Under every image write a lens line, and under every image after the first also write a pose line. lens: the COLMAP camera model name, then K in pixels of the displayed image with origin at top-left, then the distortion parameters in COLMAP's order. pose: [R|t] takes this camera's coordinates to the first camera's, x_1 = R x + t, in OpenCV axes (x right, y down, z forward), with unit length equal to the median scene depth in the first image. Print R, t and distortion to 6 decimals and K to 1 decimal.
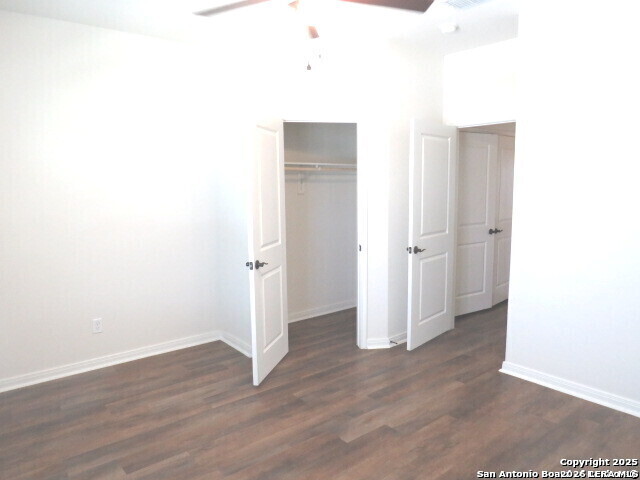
lens RADIAL K [[447.9, 0, 320.0], [0, 447.9, 240.0], [0, 0, 1]] dist [-0.004364, -0.000825]
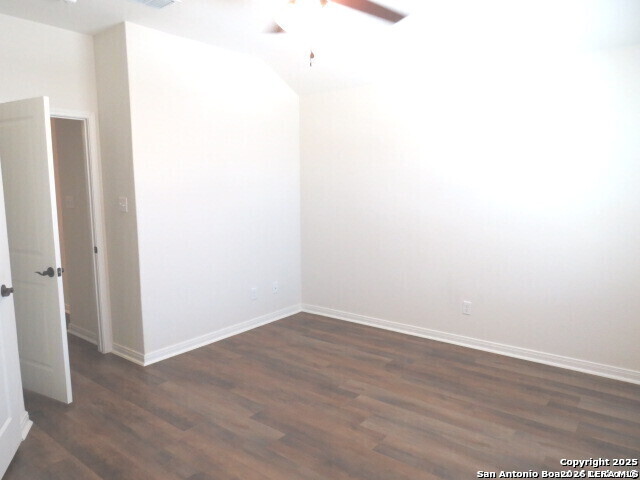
lens RADIAL K [[447.9, 0, 320.0], [0, 447.9, 240.0], [0, 0, 1]] dist [-0.004364, -0.000825]
pose [[-0.215789, -0.106468, 0.970618, -0.812272], [0.117830, 0.983934, 0.134125, -0.100516], [-0.969304, 0.143311, -0.199777, 0.961013]]
